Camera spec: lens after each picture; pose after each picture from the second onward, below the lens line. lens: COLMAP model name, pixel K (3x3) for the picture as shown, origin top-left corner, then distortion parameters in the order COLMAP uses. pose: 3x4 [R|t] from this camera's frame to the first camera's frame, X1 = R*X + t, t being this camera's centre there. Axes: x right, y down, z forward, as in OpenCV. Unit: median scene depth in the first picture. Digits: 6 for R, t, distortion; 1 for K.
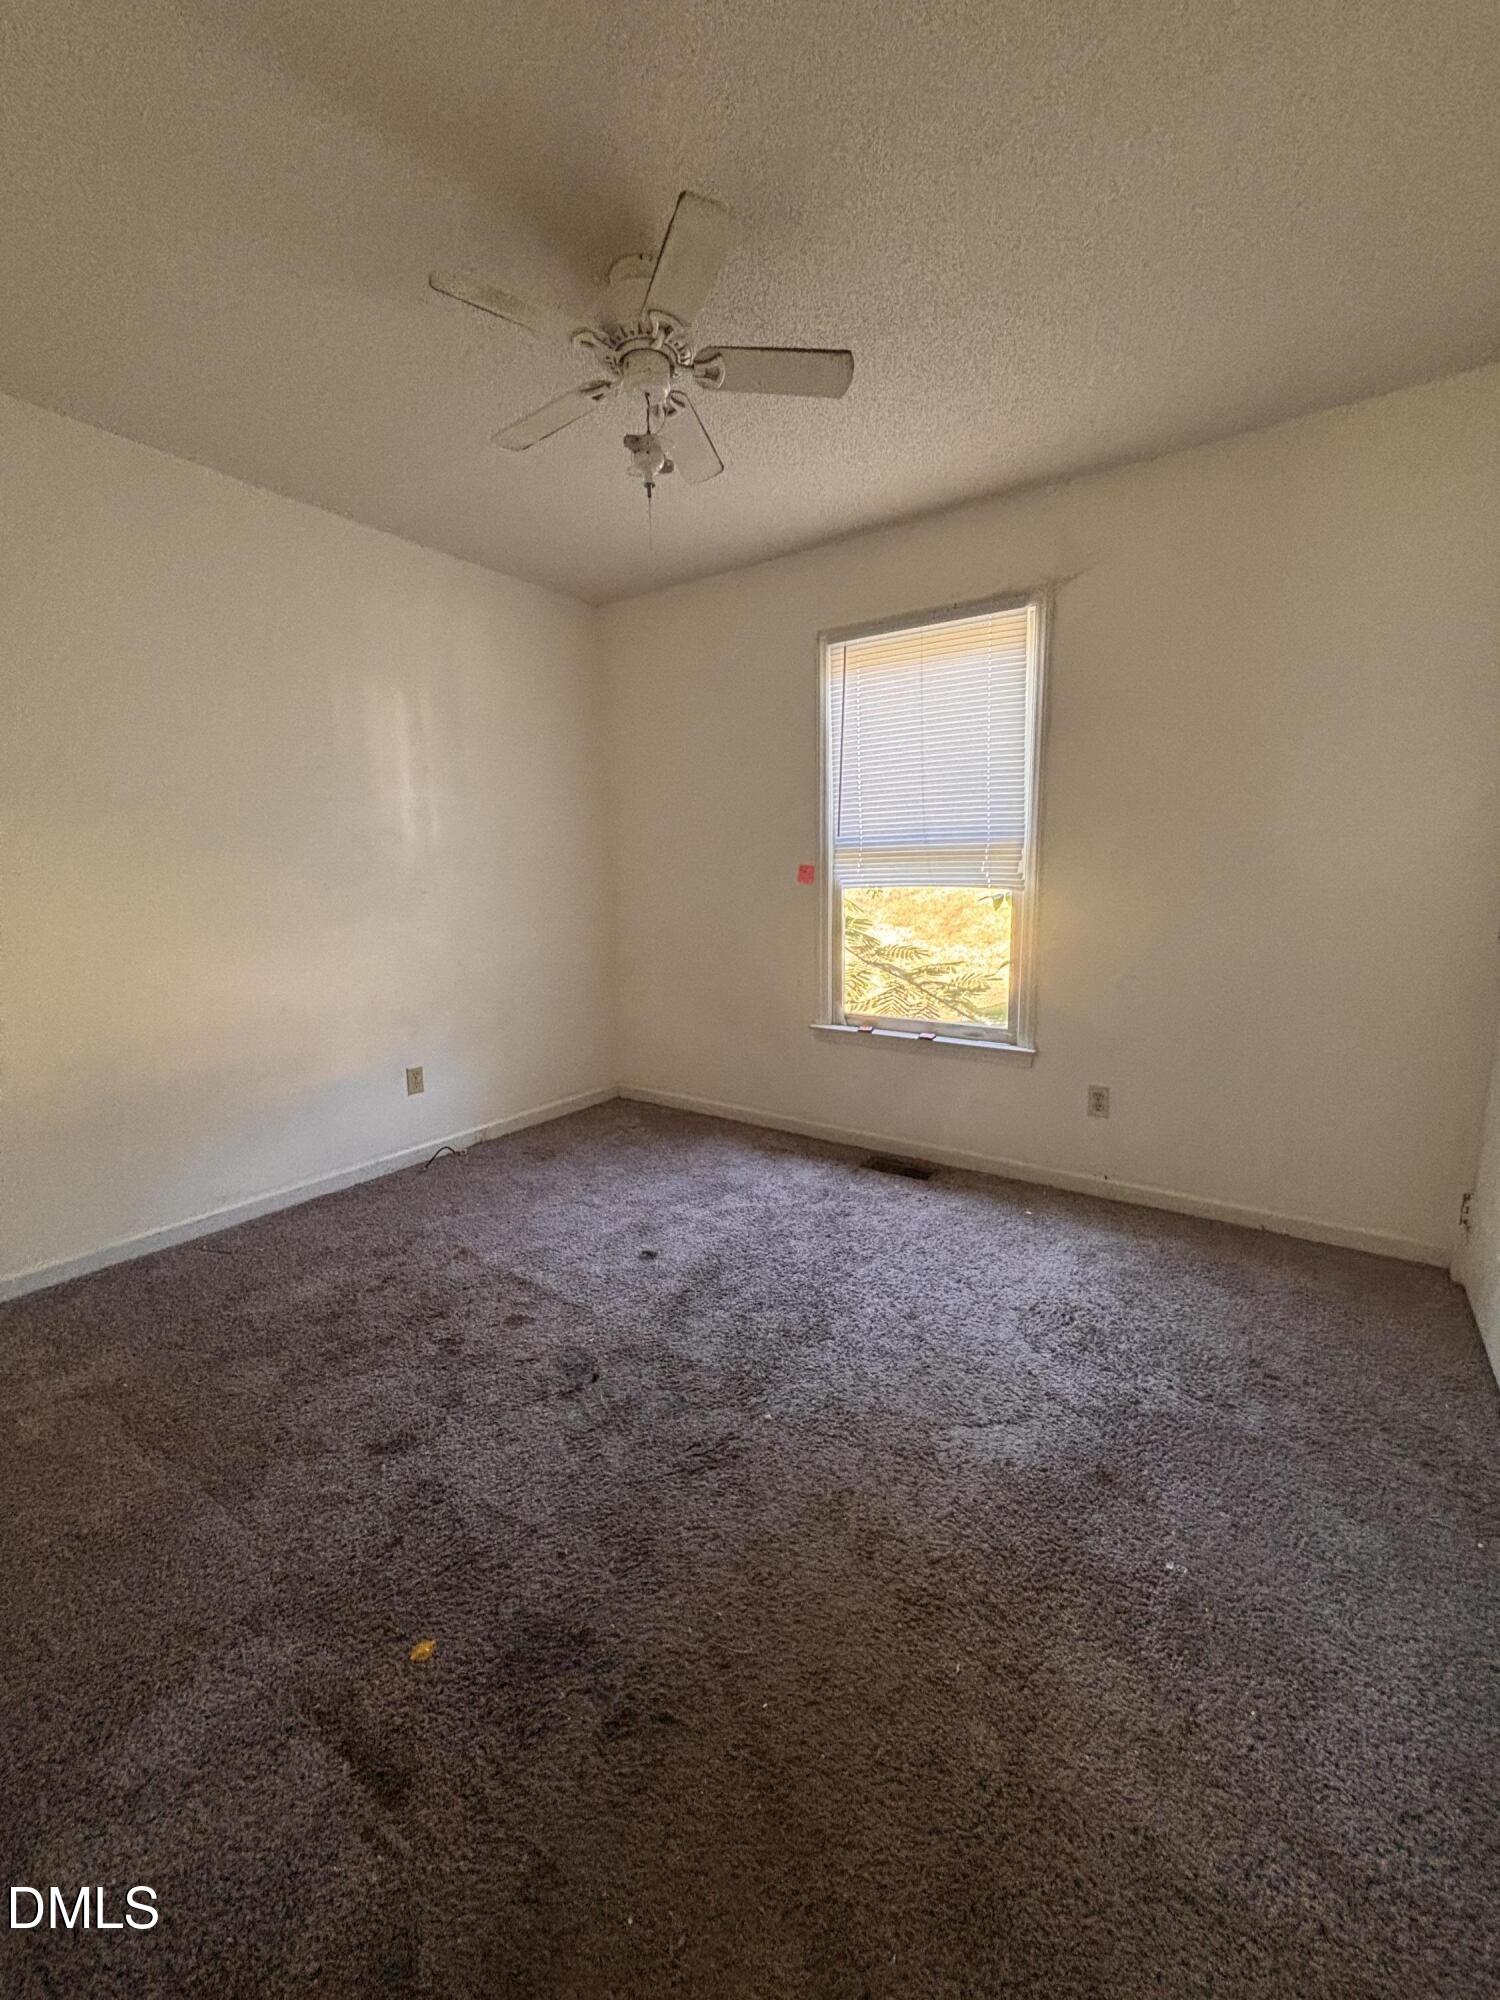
lens RADIAL K [[800.1, 0, 750.0], [0, 800.1, 1000.0], [0, 0, 1]] dist [0.028415, -0.000103]
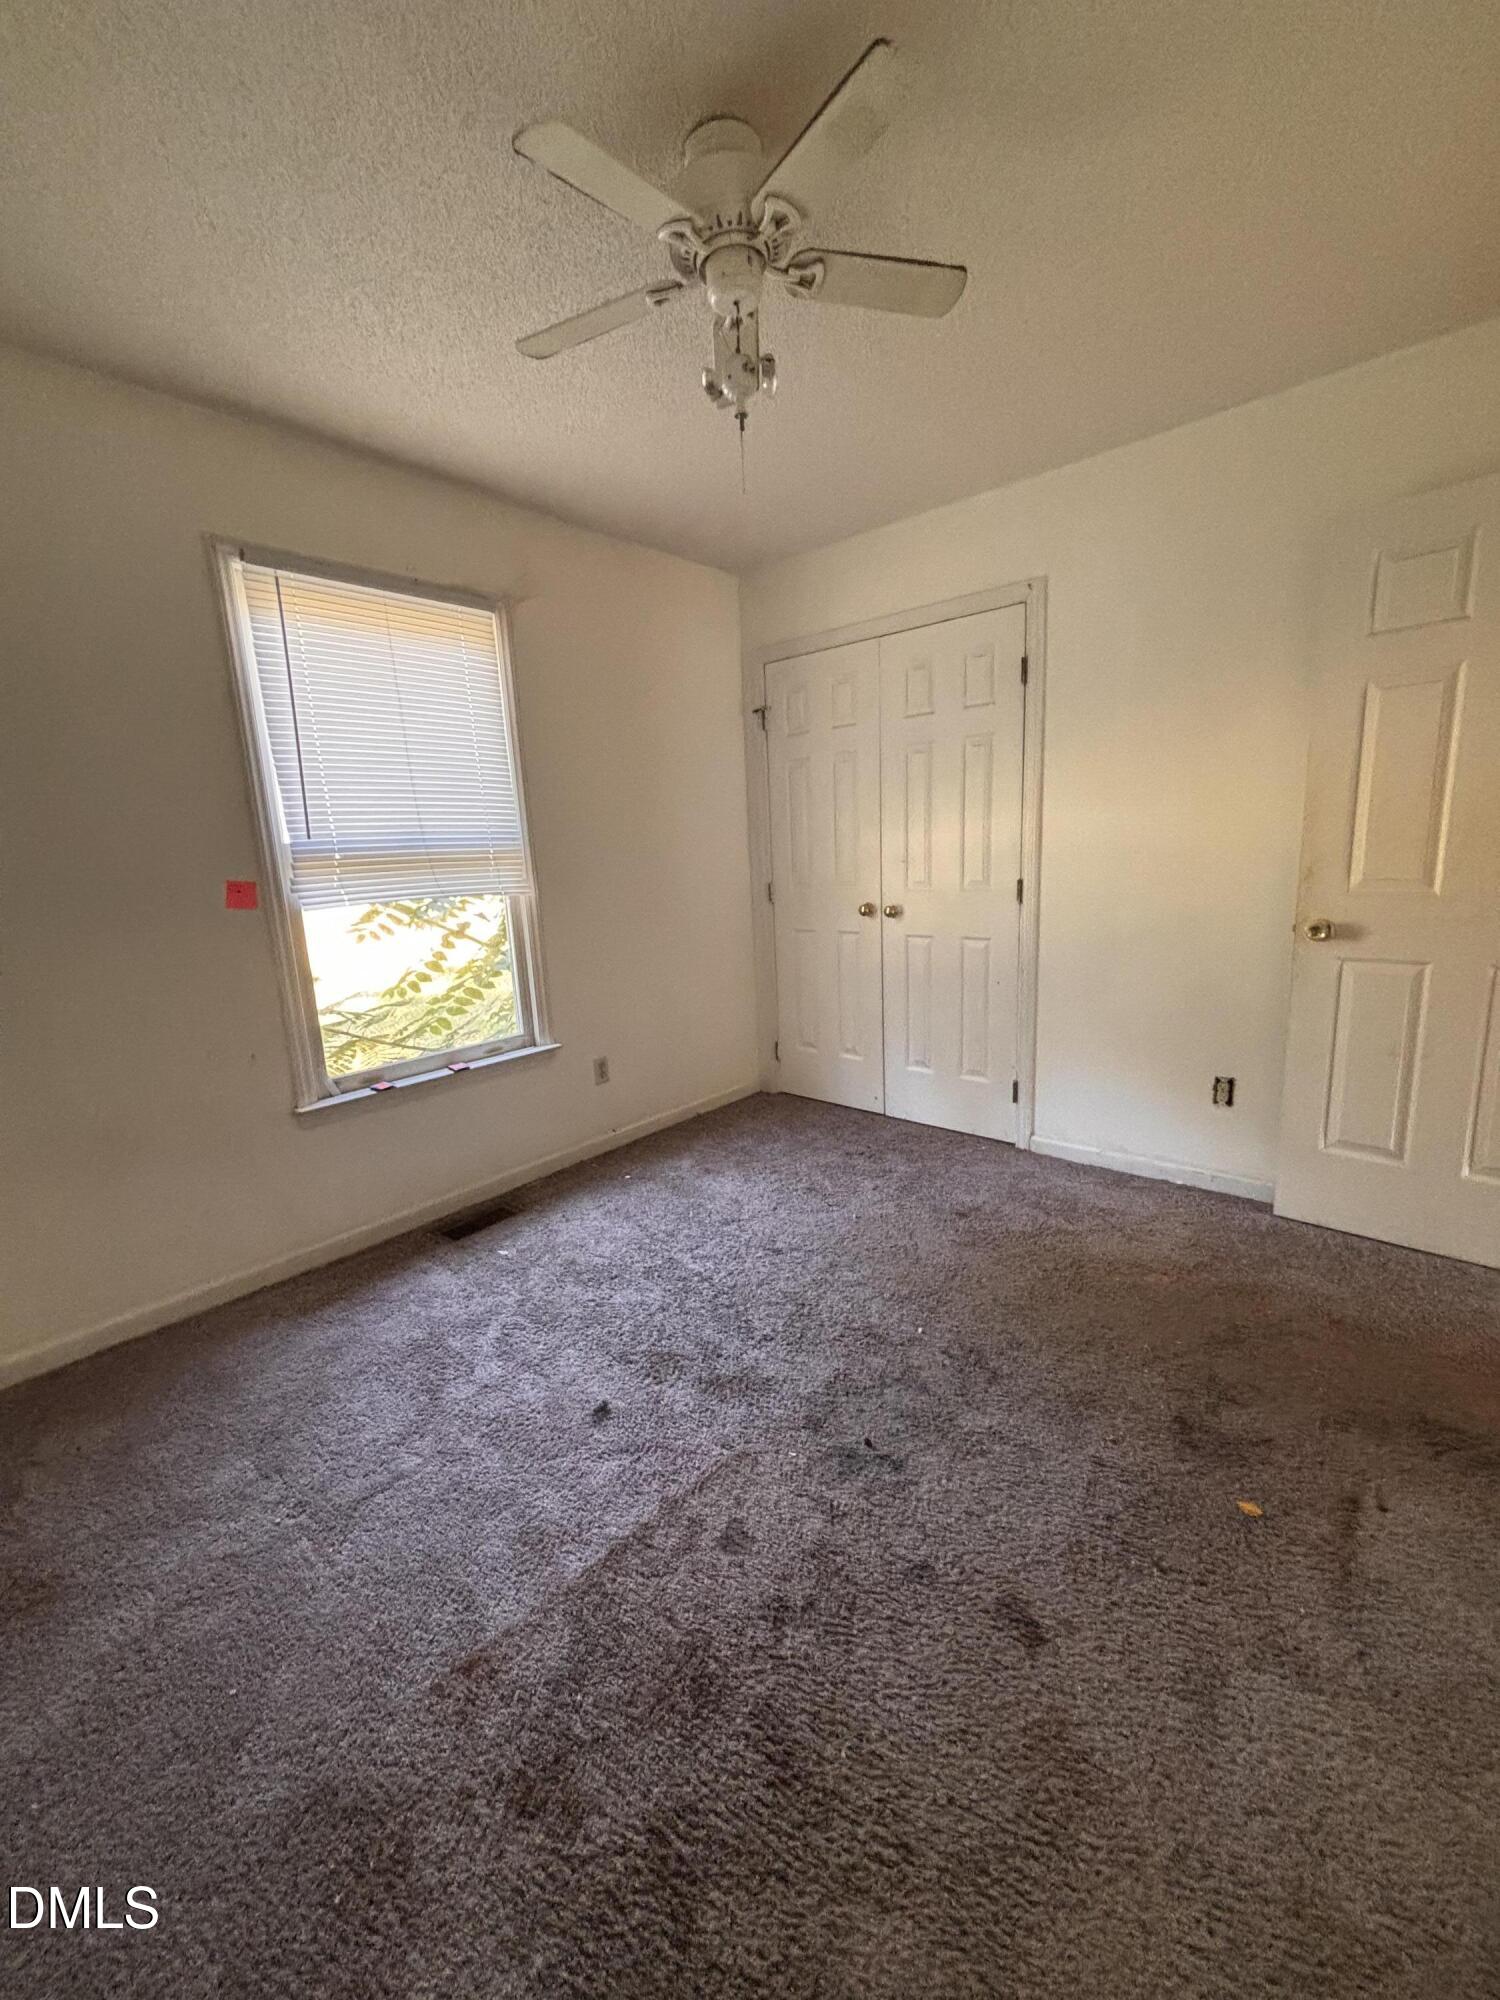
lens RADIAL K [[800.1, 0, 750.0], [0, 800.1, 1000.0], [0, 0, 1]] dist [0.028415, -0.000103]
pose [[0.130700, -0.187467, 0.973537, -0.682694], [0.205642, 0.965730, 0.158356, -0.117336], [-0.969860, 0.179503, 0.164772, 0.620517]]
